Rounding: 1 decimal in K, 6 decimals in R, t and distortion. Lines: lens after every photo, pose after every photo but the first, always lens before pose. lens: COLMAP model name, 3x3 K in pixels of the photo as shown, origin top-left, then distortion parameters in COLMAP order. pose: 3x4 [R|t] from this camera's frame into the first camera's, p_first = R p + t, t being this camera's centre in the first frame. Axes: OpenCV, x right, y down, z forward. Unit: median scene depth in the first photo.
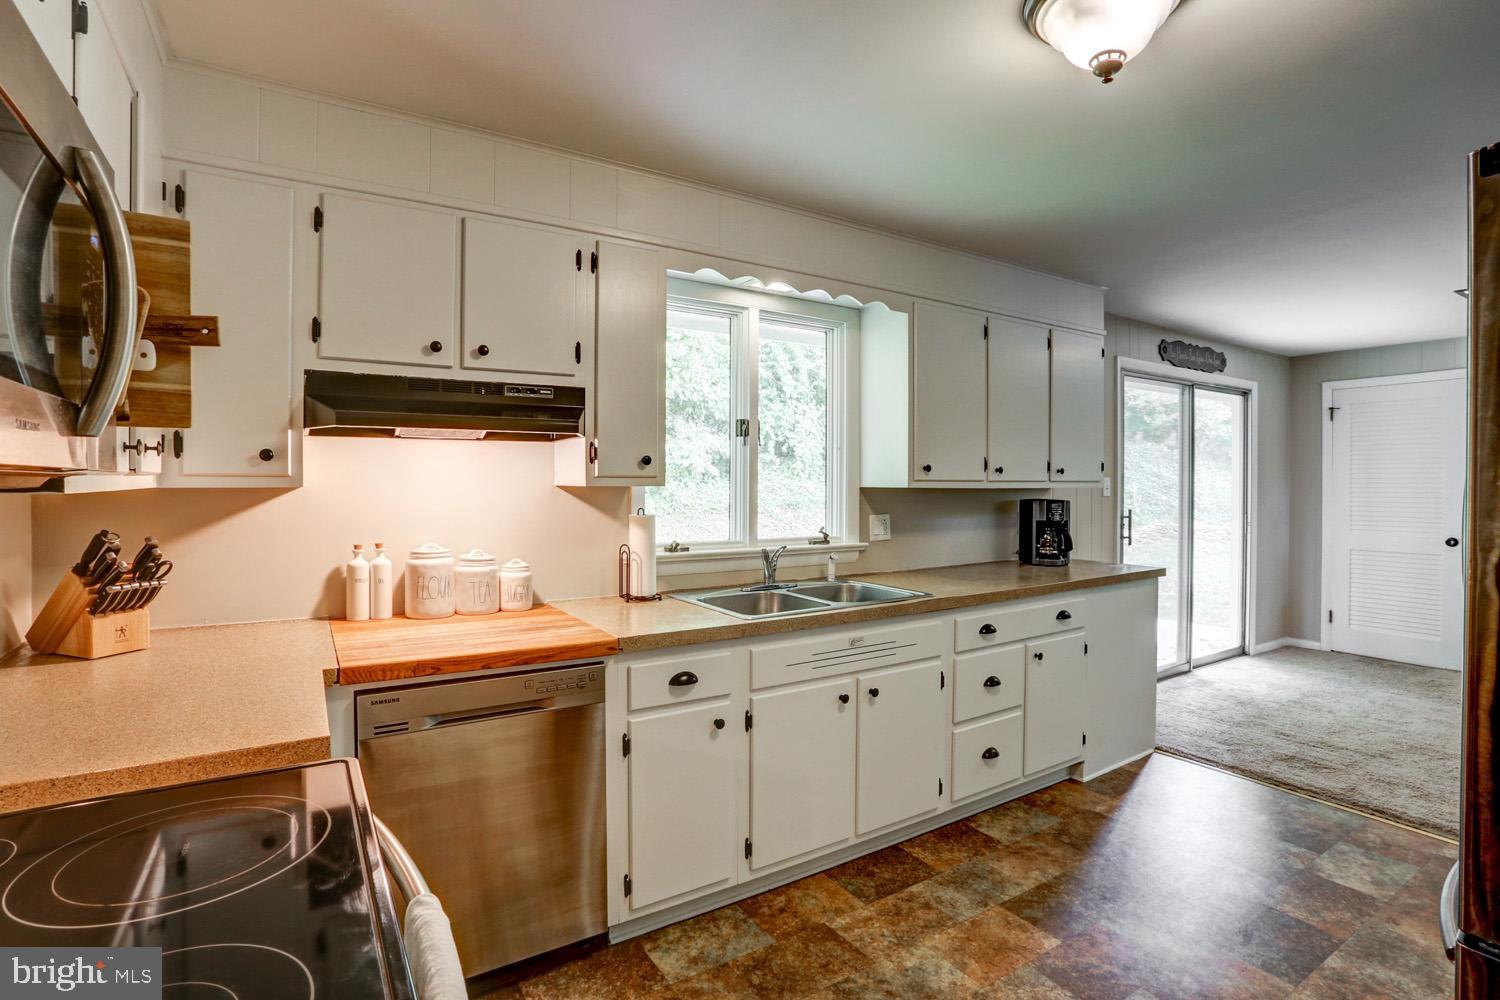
lens RADIAL K [[747.9, 0, 734.5], [0, 747.9, 479.5], [0, 0, 1]] dist [-0.070050, 0.030747]
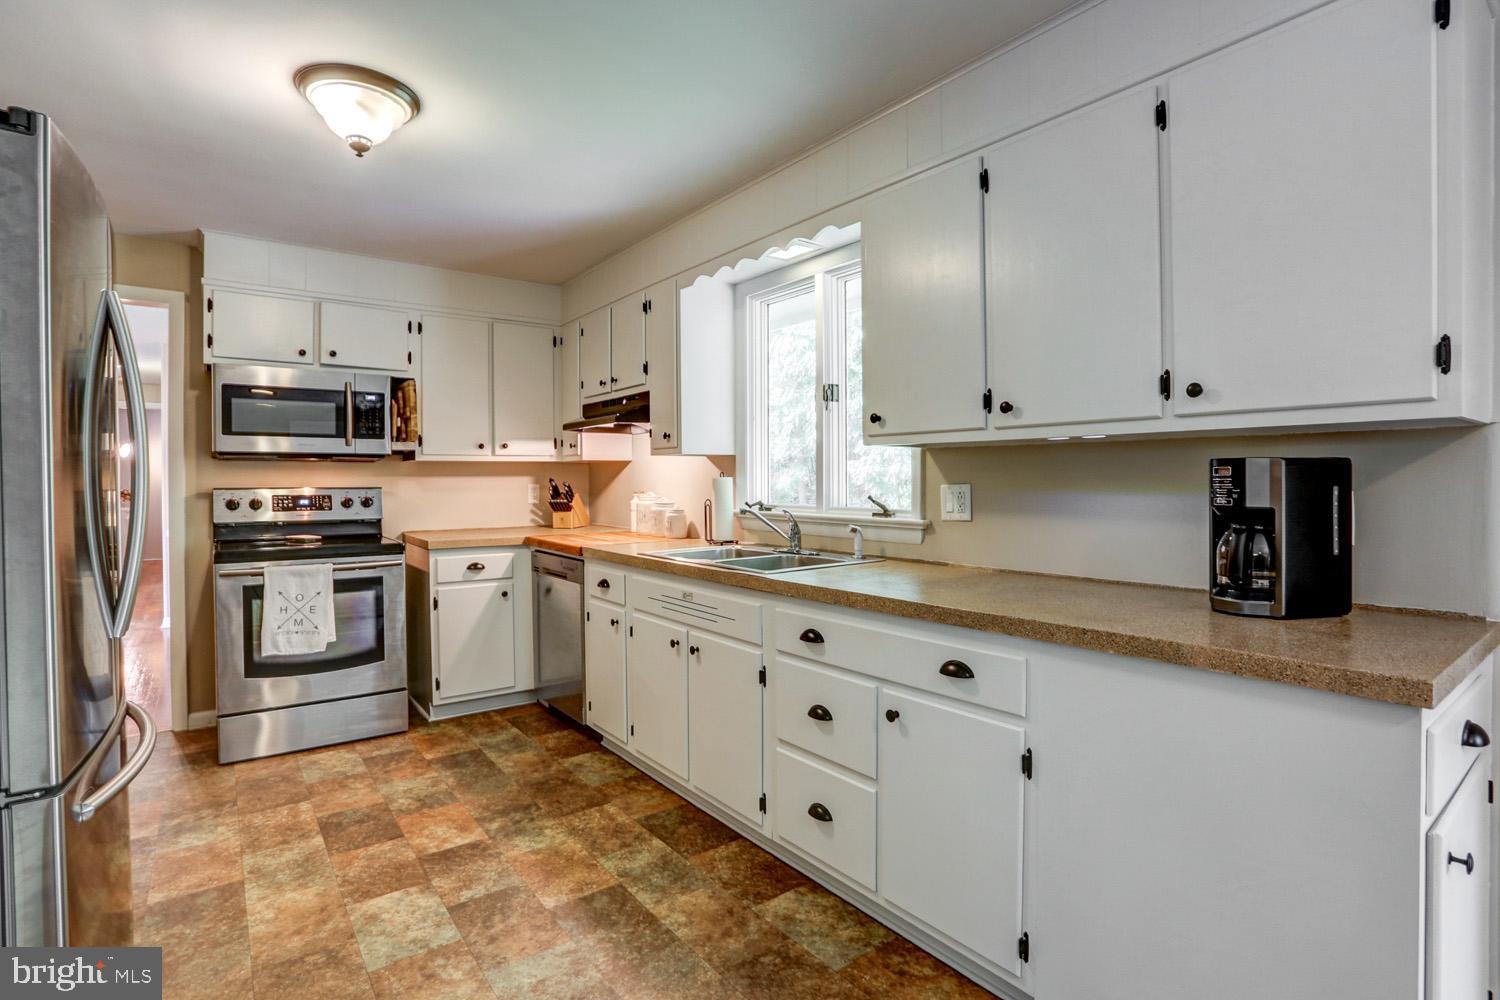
lens RADIAL K [[747.9, 0, 774.2], [0, 747.9, 489.5], [0, 0, 1]] dist [-0.070050, 0.030747]
pose [[0.086137, 0.007933, -0.996252, 1.016025], [0.004658, 0.999954, 0.008365, 0.050540], [0.996272, -0.005361, 0.086096, 0.860299]]
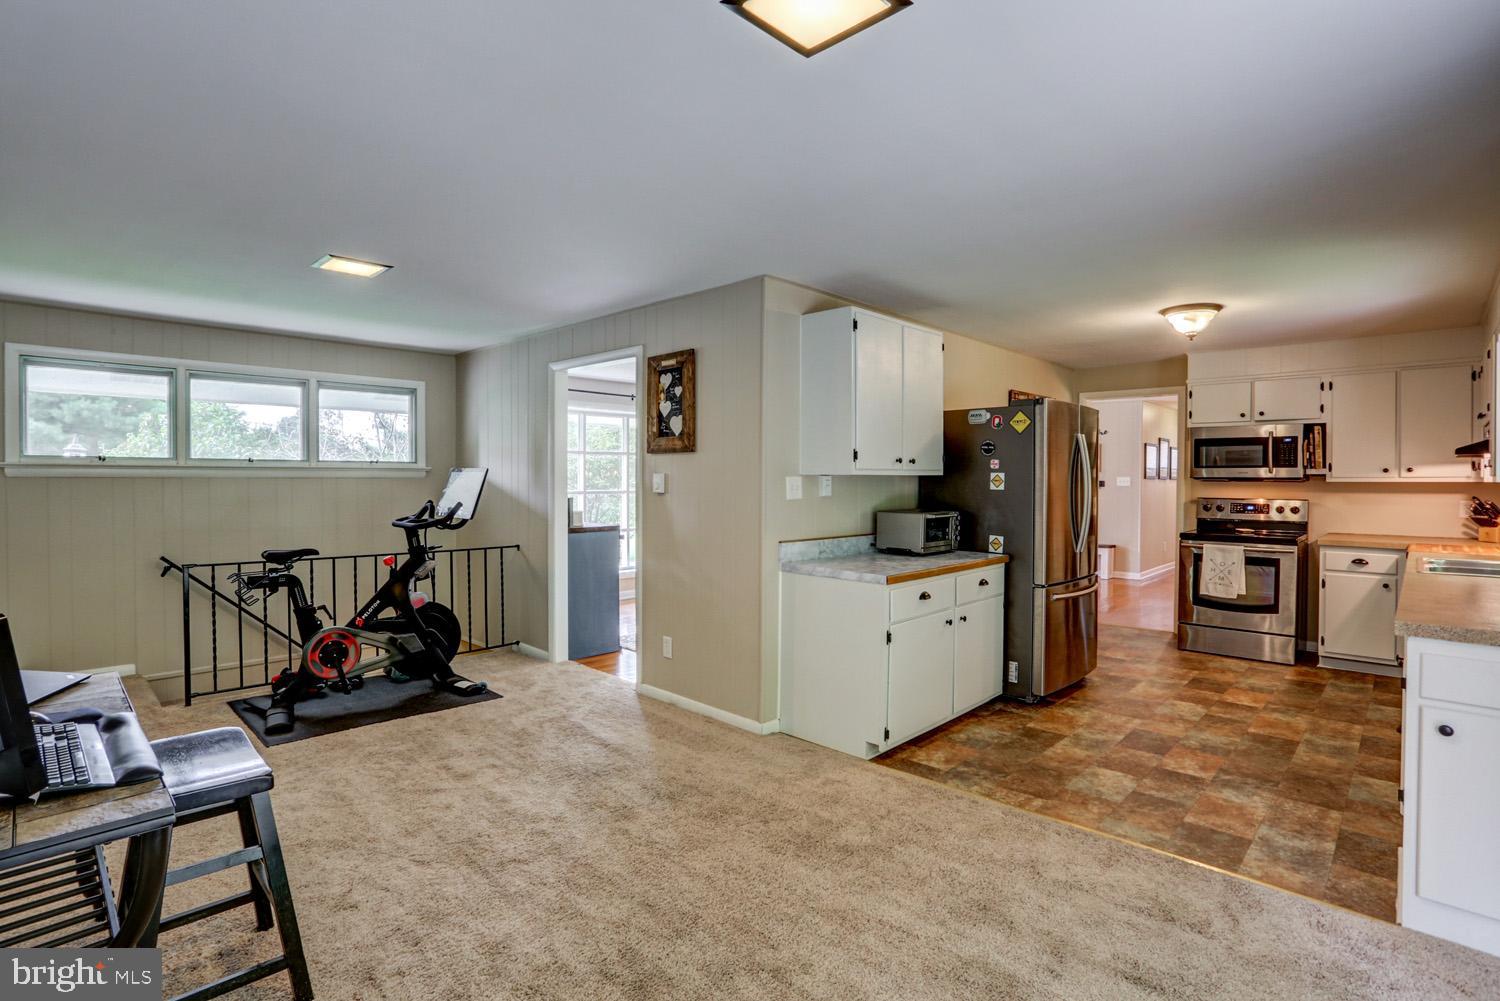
lens RADIAL K [[747.9, 0, 724.0], [0, 747.9, 484.6], [0, 0, 1]] dist [-0.070050, 0.030747]
pose [[-0.975155, -0.005433, -0.221456, 1.499810], [-0.007511, 0.999935, 0.008542, 0.011041], [0.221396, 0.009993, -0.975133, 1.737054]]
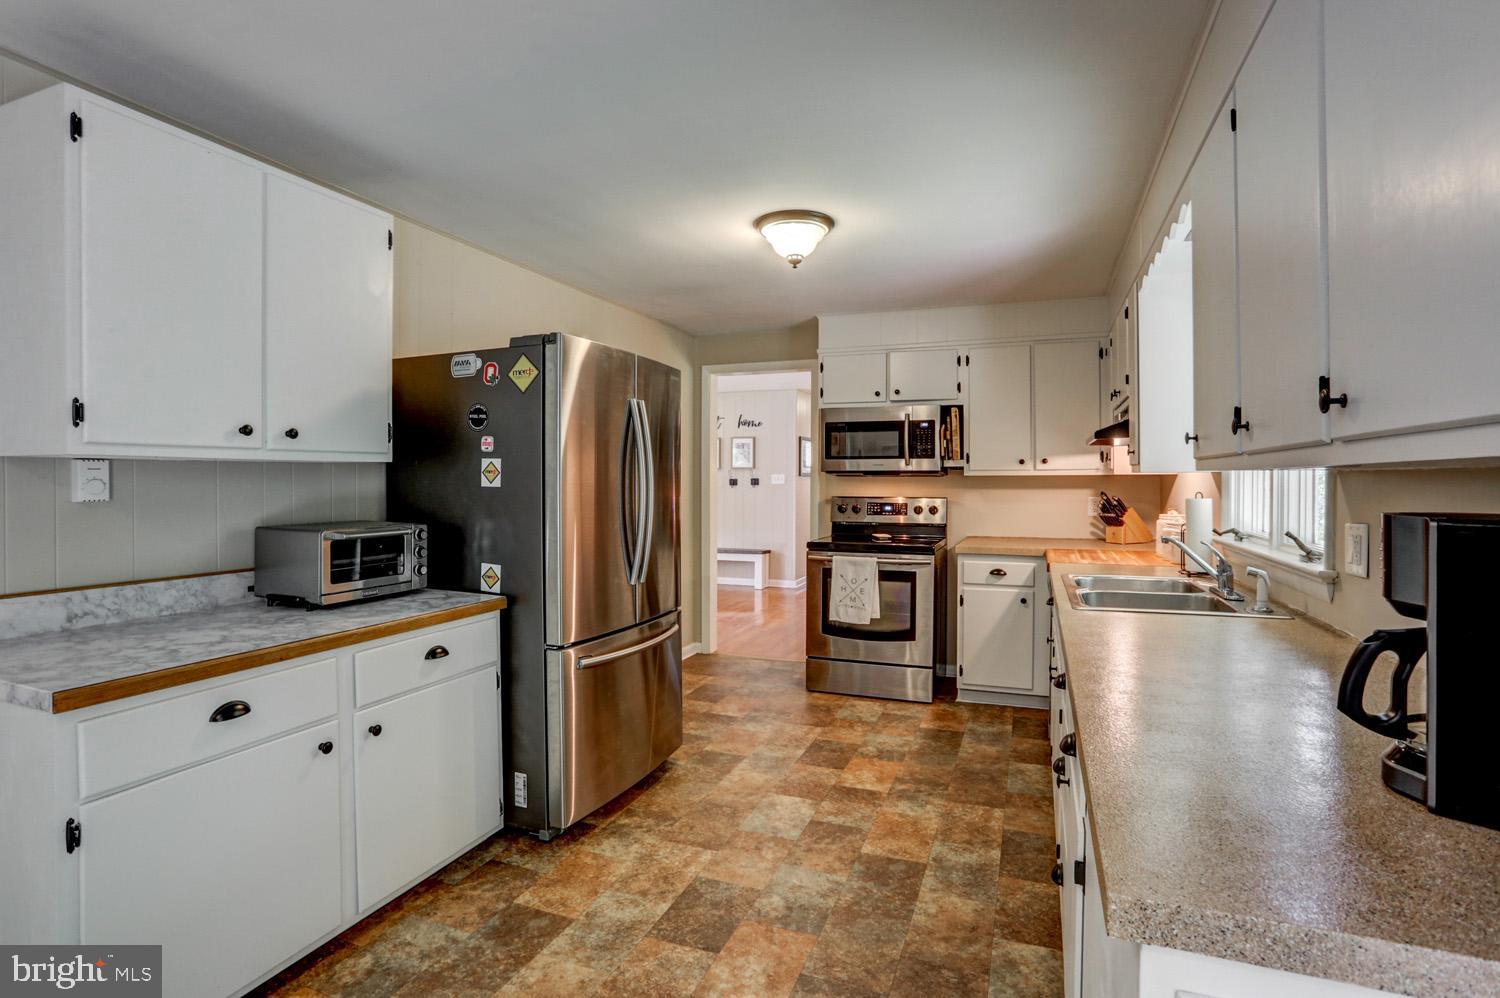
lens RADIAL K [[747.9, 0, 728.1], [0, 747.9, 485.4], [0, 0, 1]] dist [-0.070050, 0.030747]
pose [[-0.824119, -0.000460, -0.566416, 0.924727], [-0.003401, 0.999986, 0.004135, 0.023093], [0.566406, 0.005334, -0.824109, 1.314063]]
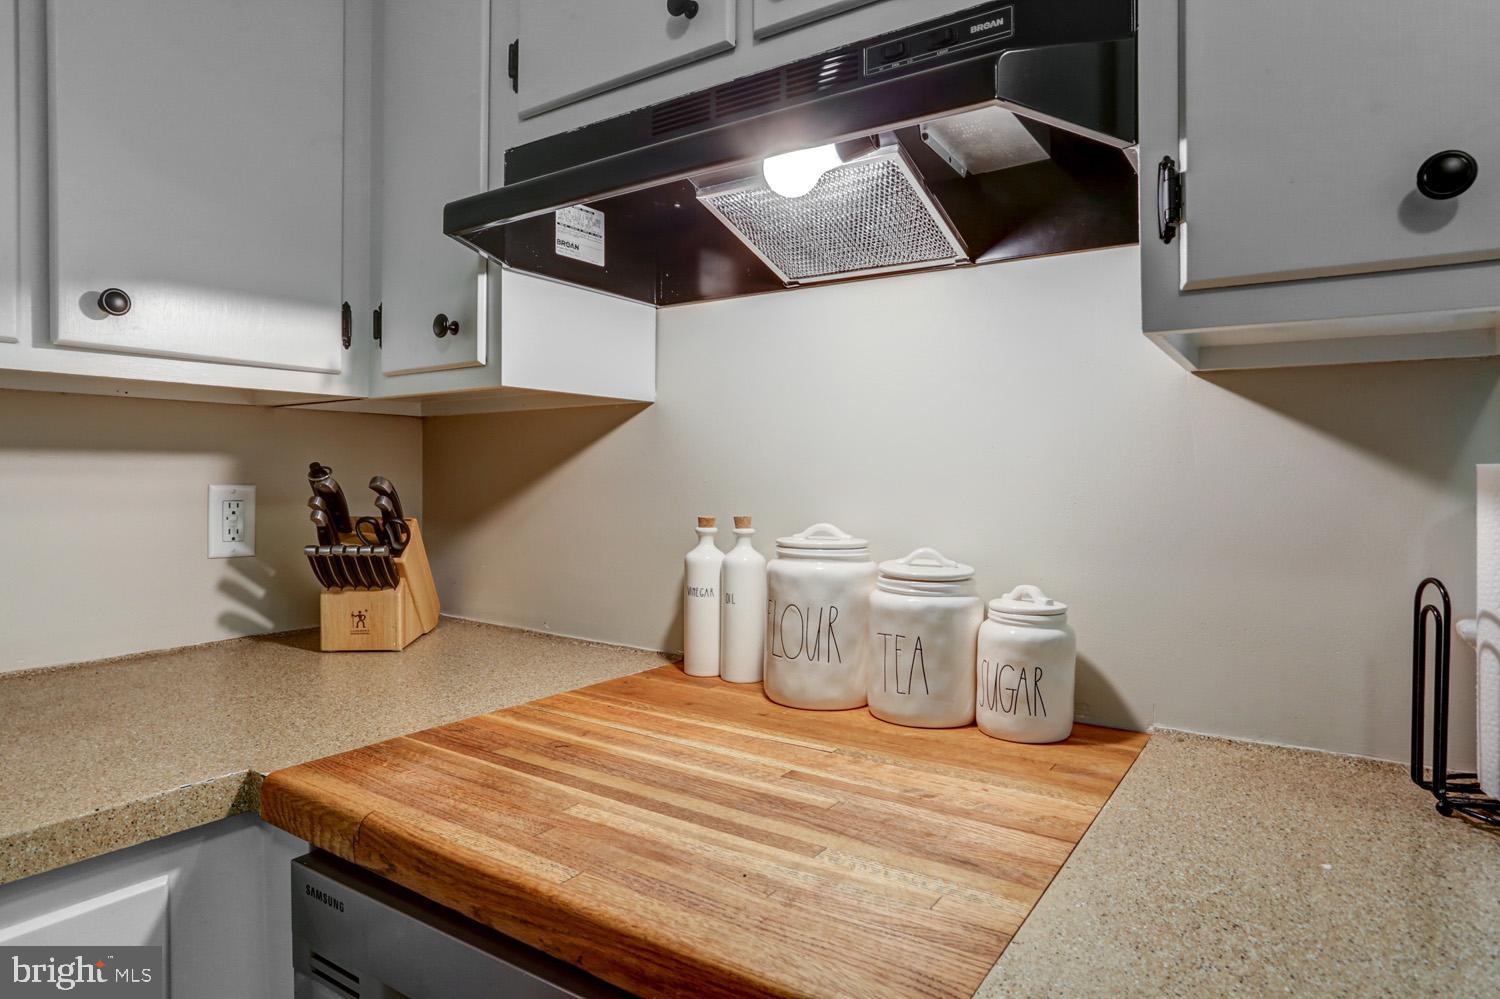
lens RADIAL K [[882.2, 0, 784.0], [0, 882.2, 492.3], [0, 0, 1]] dist [-0.023423, -0.001216]
pose [[0.398774, 0.011466, -0.916978, 0.025430], [-0.003027, 0.999933, 0.011187, 0.047678], [0.917044, -0.001686, 0.398782, 0.589013]]
